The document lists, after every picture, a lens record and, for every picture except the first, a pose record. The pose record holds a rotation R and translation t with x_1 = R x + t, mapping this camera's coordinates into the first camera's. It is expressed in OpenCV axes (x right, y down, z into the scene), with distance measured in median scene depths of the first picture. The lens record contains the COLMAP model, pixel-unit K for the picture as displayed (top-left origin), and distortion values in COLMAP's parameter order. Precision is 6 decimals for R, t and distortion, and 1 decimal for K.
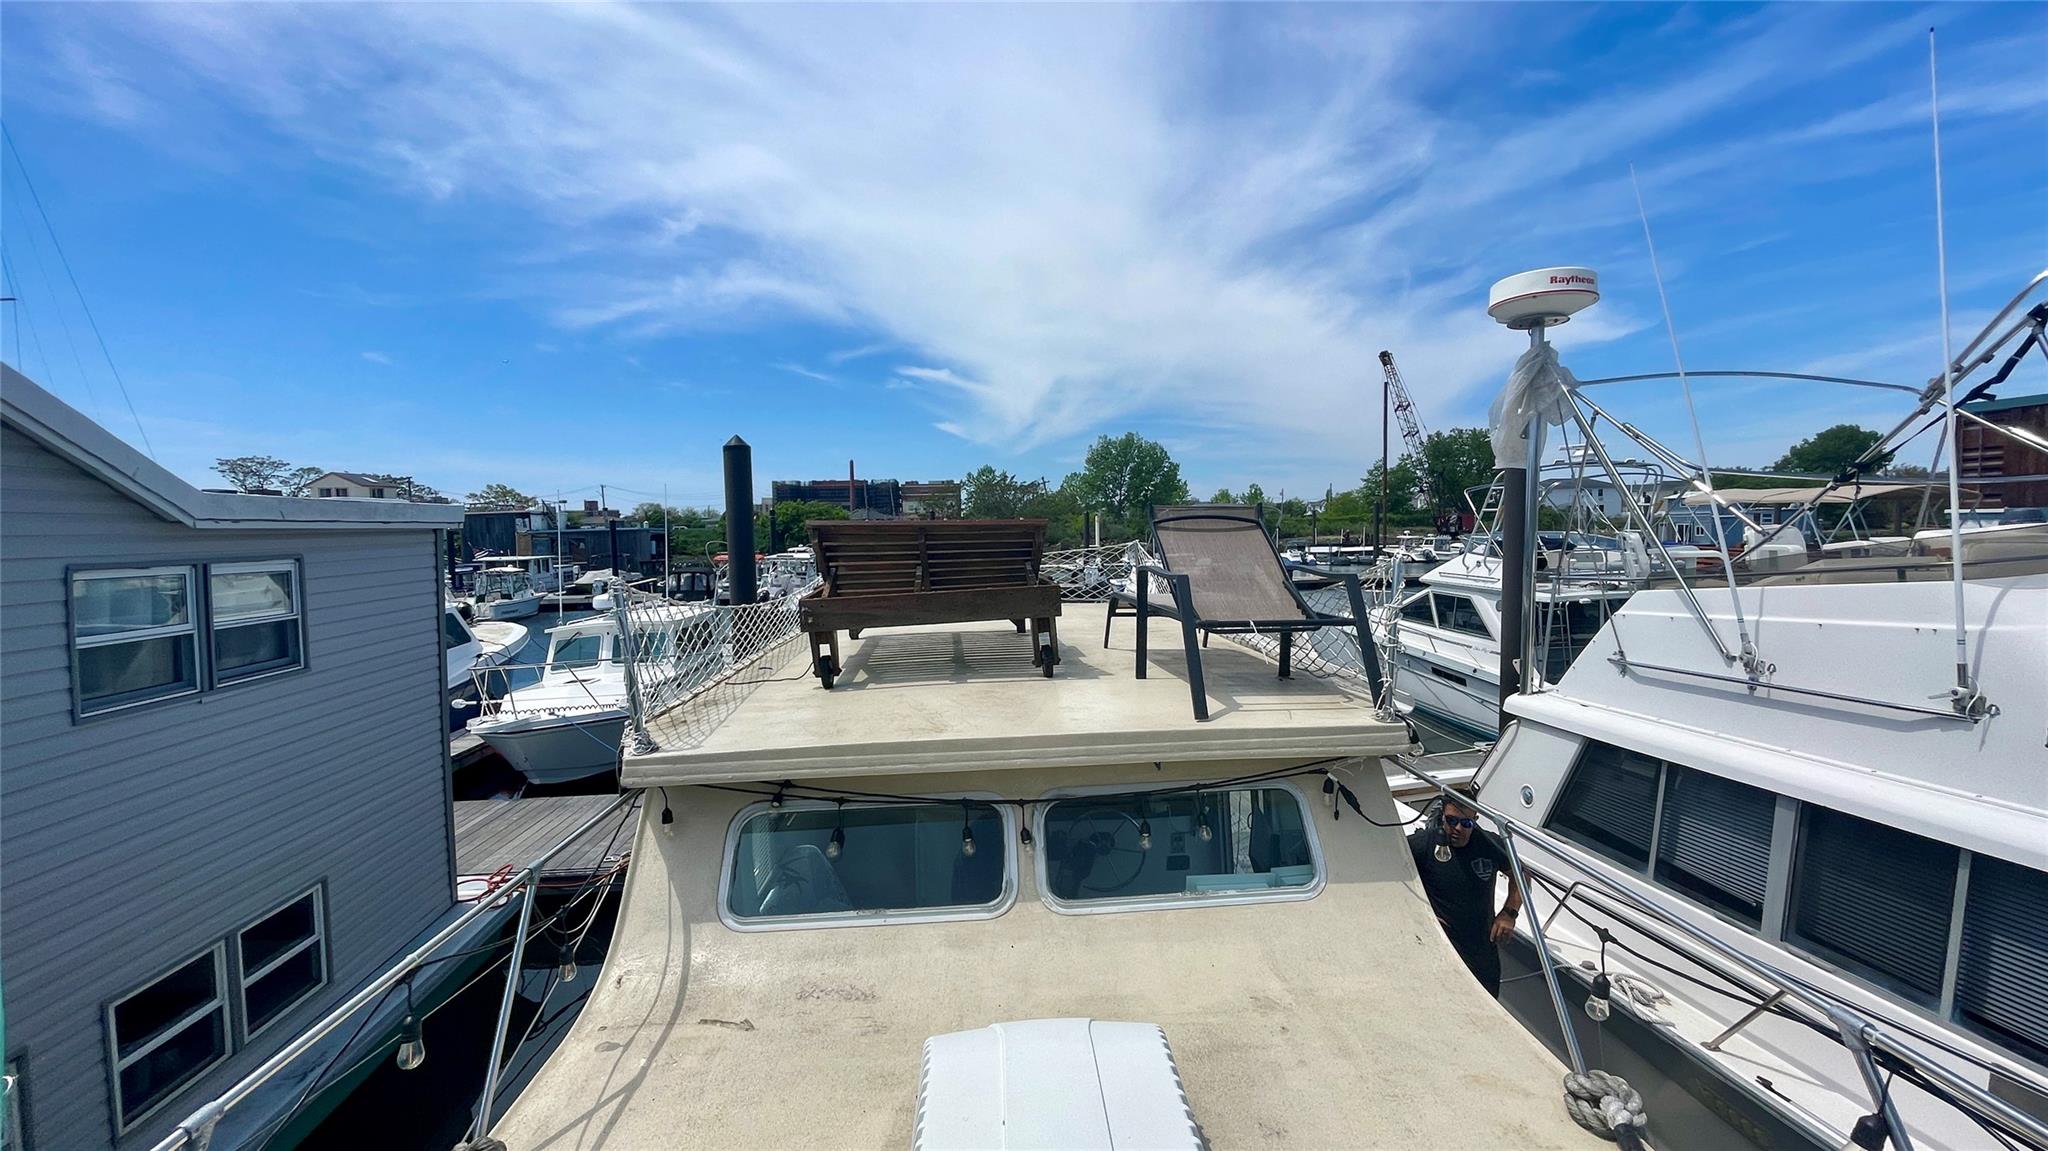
lens RADIAL K [[823.9, 0, 1023.6], [0, 823.9, 575.7], [0, 0, 1]] dist [-0.005634, 0.000601]
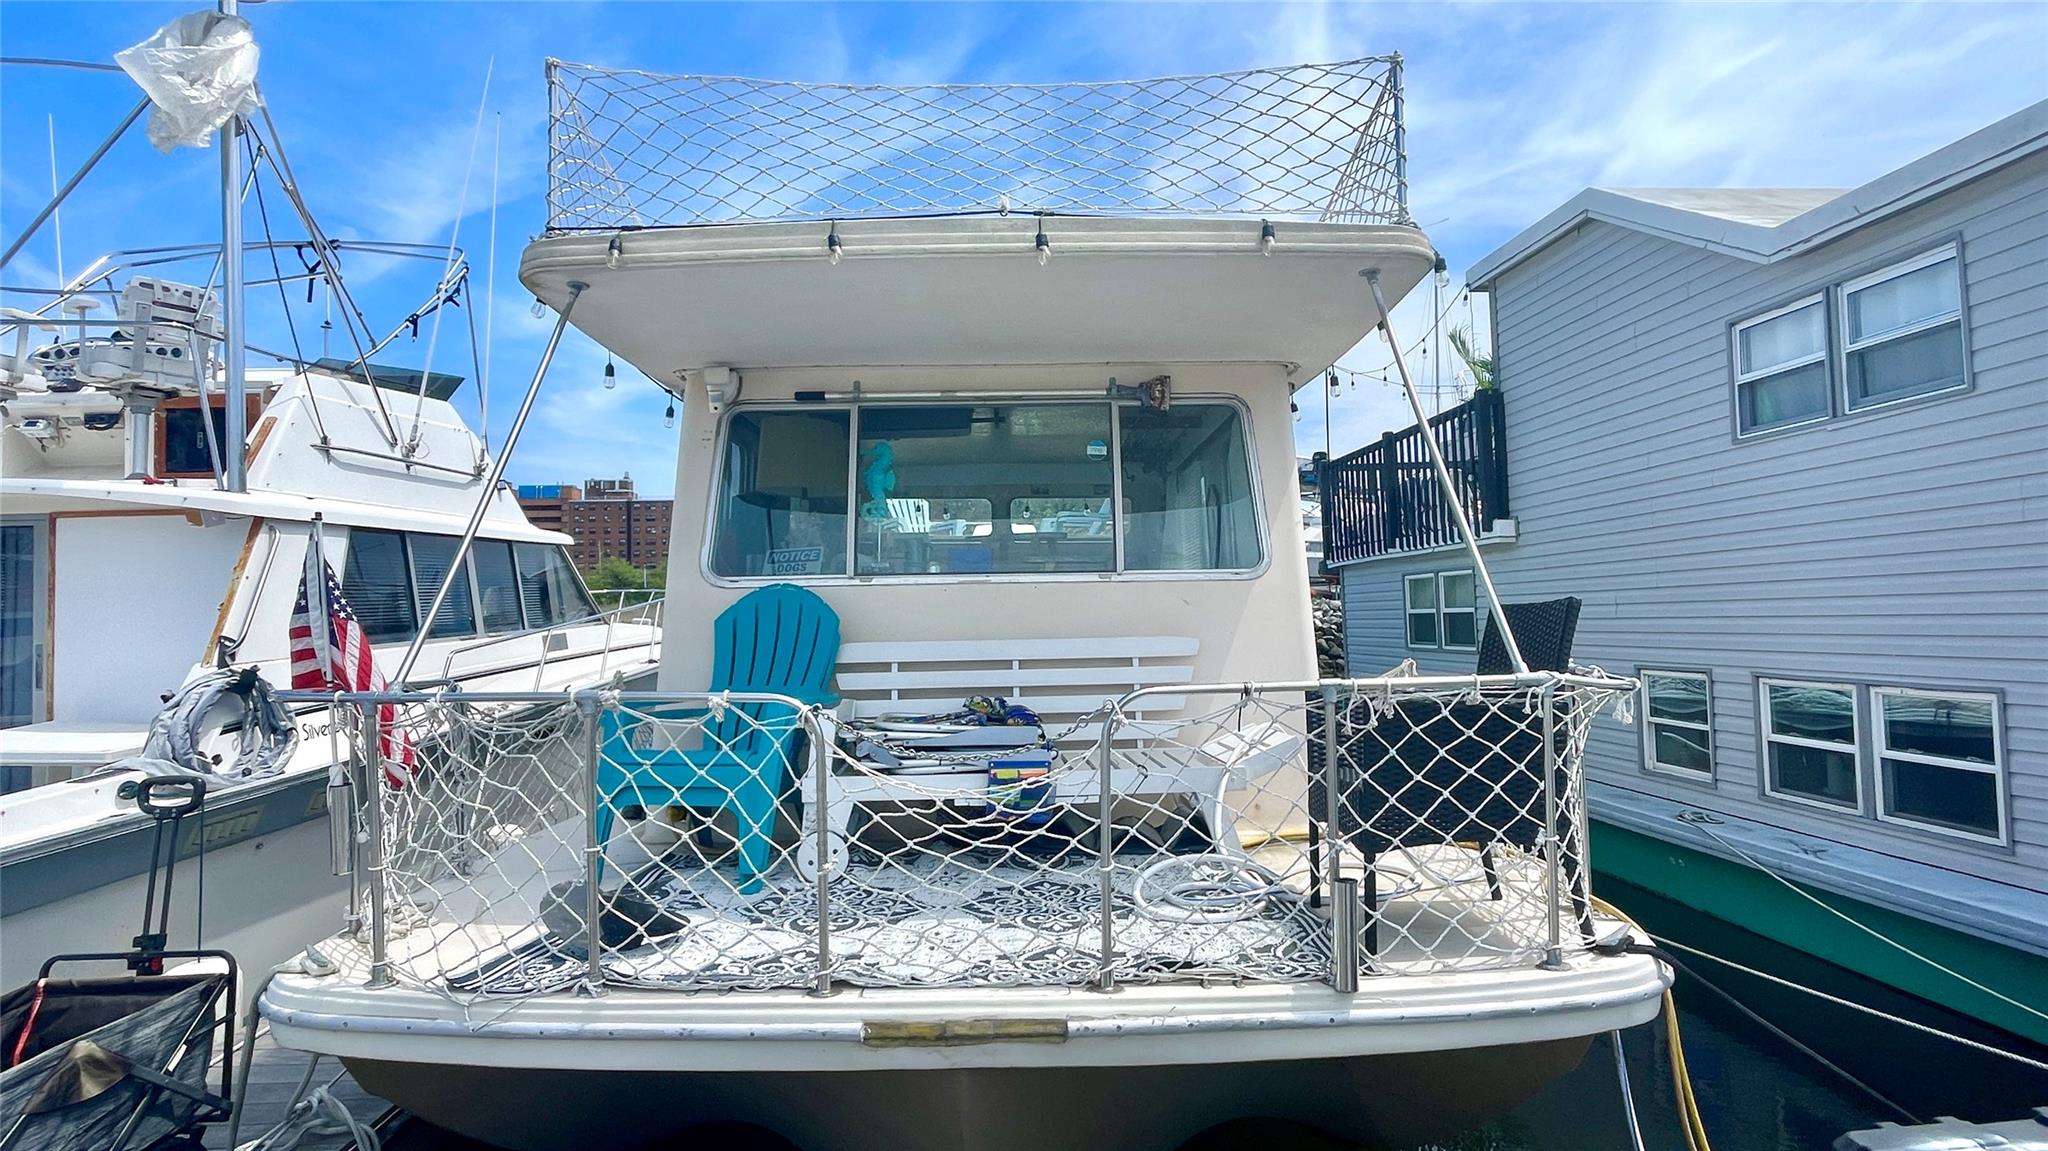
lens RADIAL K [[1036.8, 0, 1022.1], [0, 1036.8, 581.3], [0, 0, 1]] dist [-0.011300, 0.000085]
pose [[-0.999168, 0.036607, 0.018002, -0.054836], [0.037056, 0.998994, 0.025259, 0.250455], [-0.017059, 0.025905, -0.999519, 2.100001]]
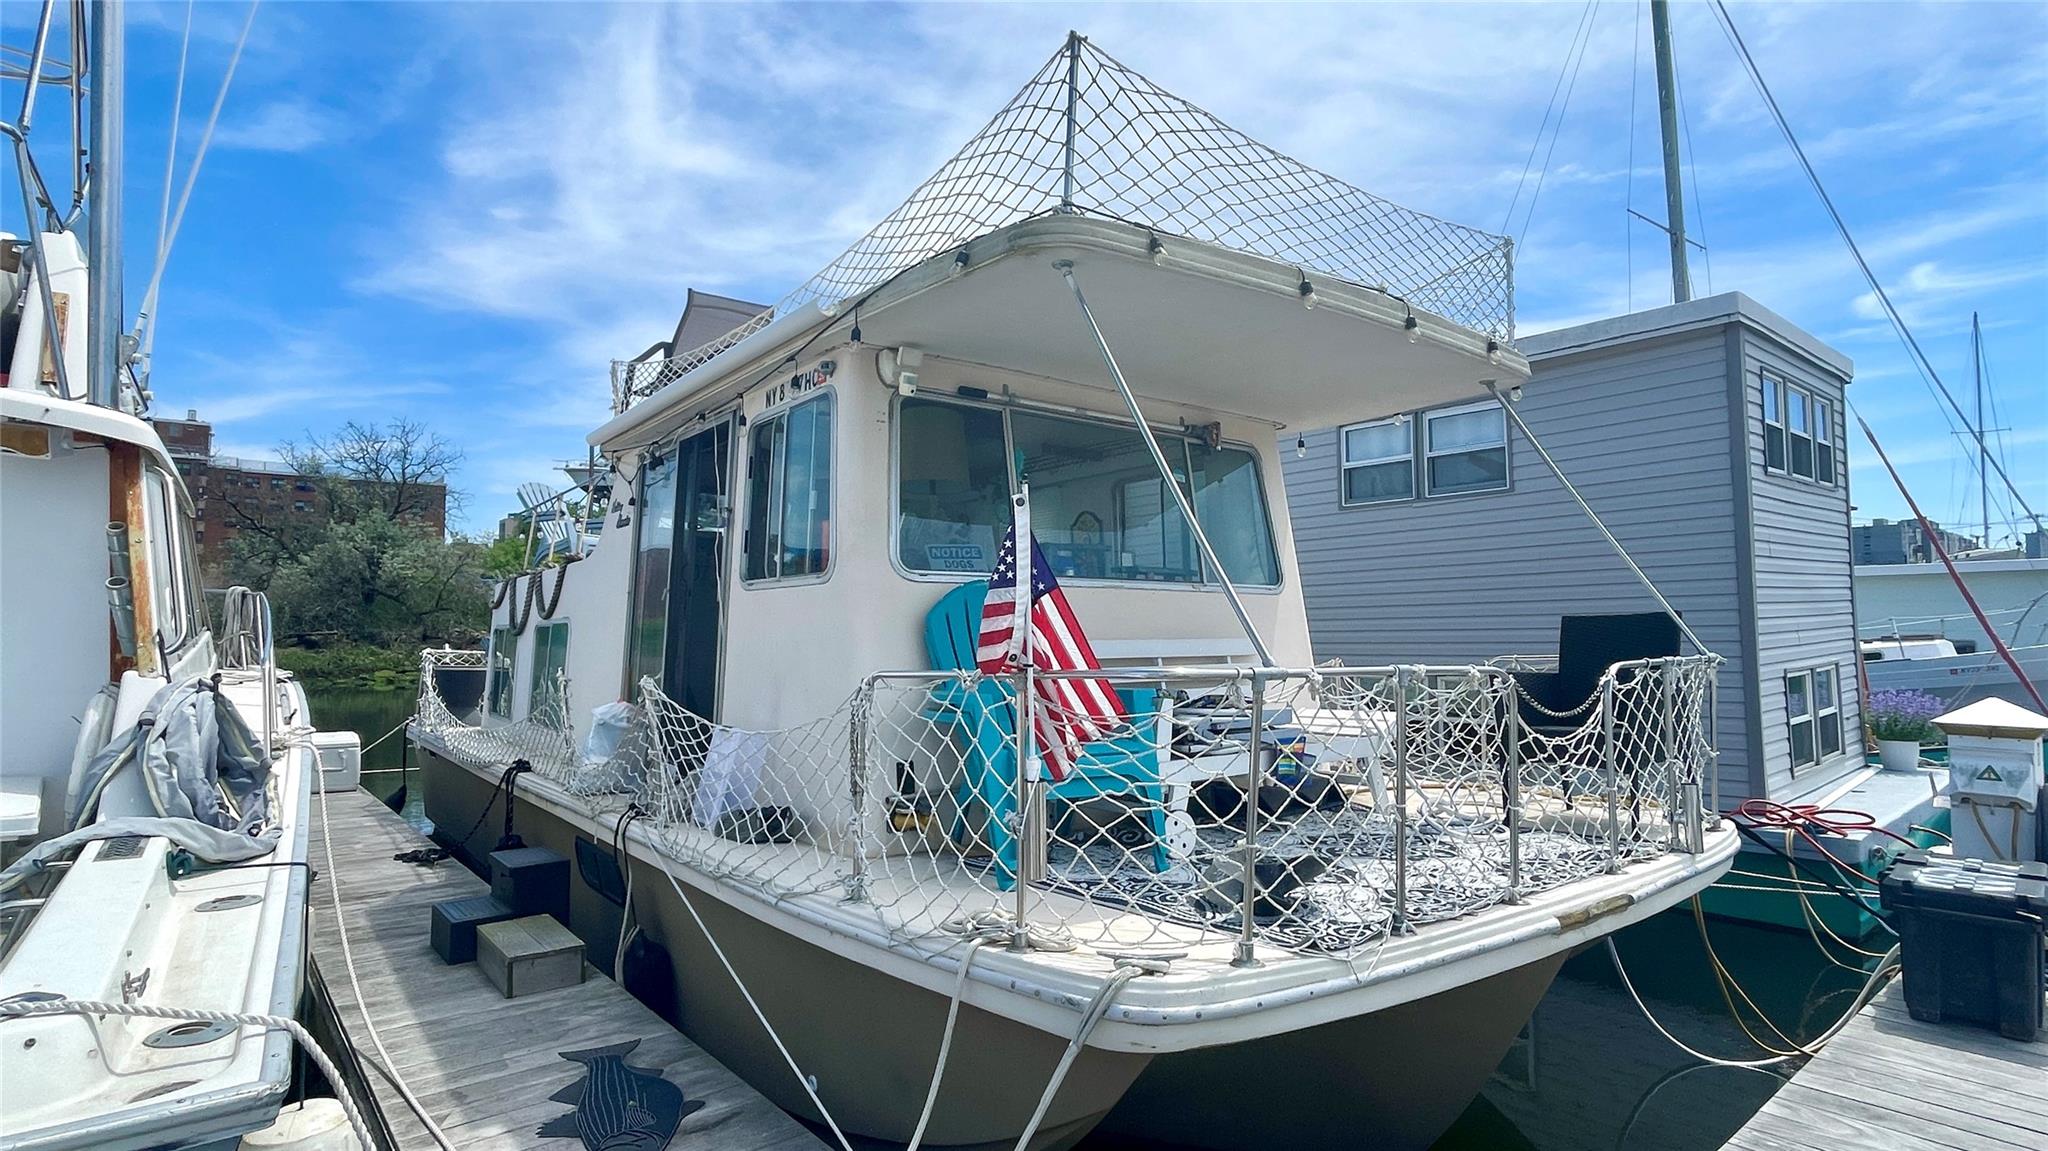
lens RADIAL K [[1036.8, 0, 1022.1], [0, 1036.8, 581.3], [0, 0, 1]] dist [-0.011300, 0.000085]
pose [[-0.818106, -0.005525, -0.575041, 0.579766], [-0.014330, 0.999839, 0.010782, 0.257763], [0.574889, 0.017061, -0.818053, 1.967097]]
